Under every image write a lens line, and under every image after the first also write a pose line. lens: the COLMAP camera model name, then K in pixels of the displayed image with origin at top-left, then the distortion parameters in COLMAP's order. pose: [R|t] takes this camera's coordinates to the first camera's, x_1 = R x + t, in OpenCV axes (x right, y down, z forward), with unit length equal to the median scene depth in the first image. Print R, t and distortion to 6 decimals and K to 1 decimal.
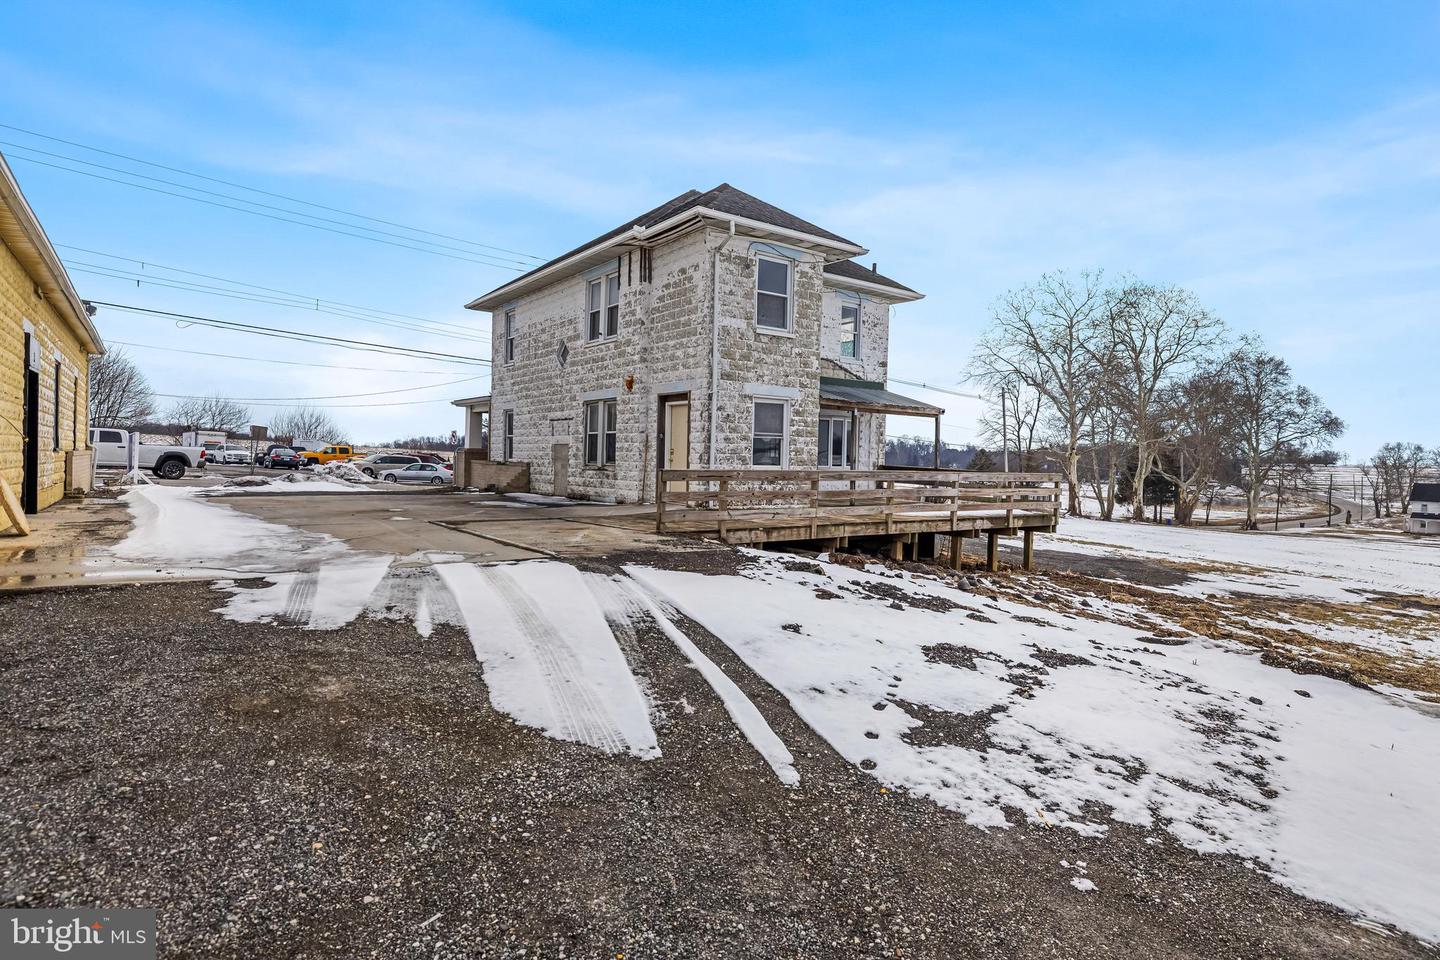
lens RADIAL K [[768.7, 0, 719.1], [0, 768.7, 472.3], [0, 0, 1]] dist [0.005091, 0.000386]
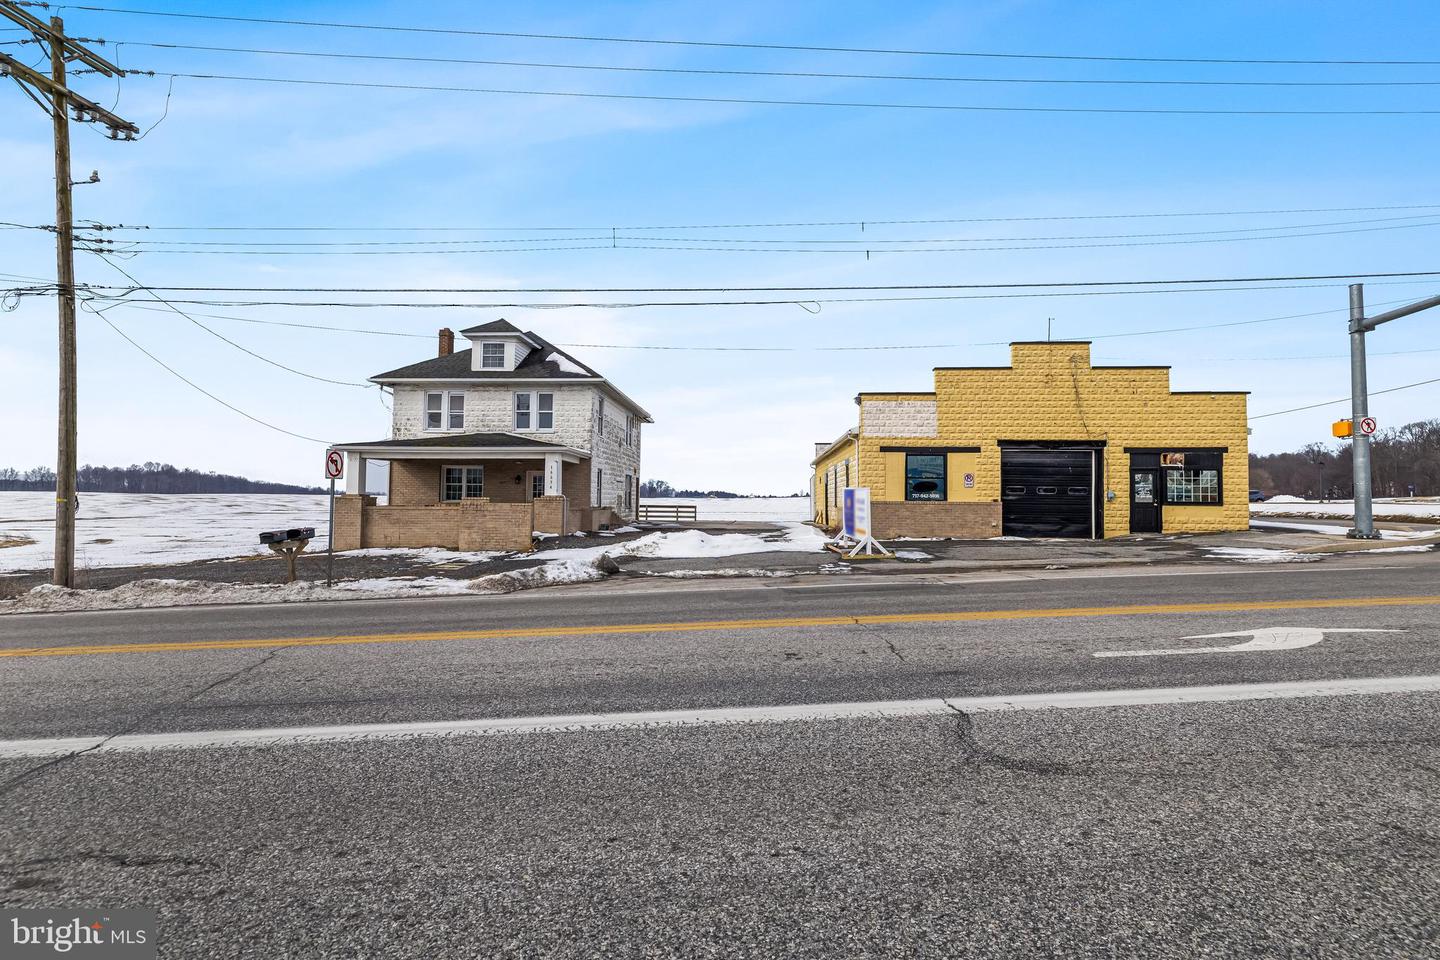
lens RADIAL K [[649.7, 0, 721.3], [0, 649.7, 475.5], [0, 0, 1]] dist [-0.005946, 0.000923]
pose [[-0.768480, -0.002829, 0.639868, -1.528451], [-0.015865, 0.999767, -0.014634, -0.072852], [-0.639678, -0.021398, -0.768345, 2.266804]]
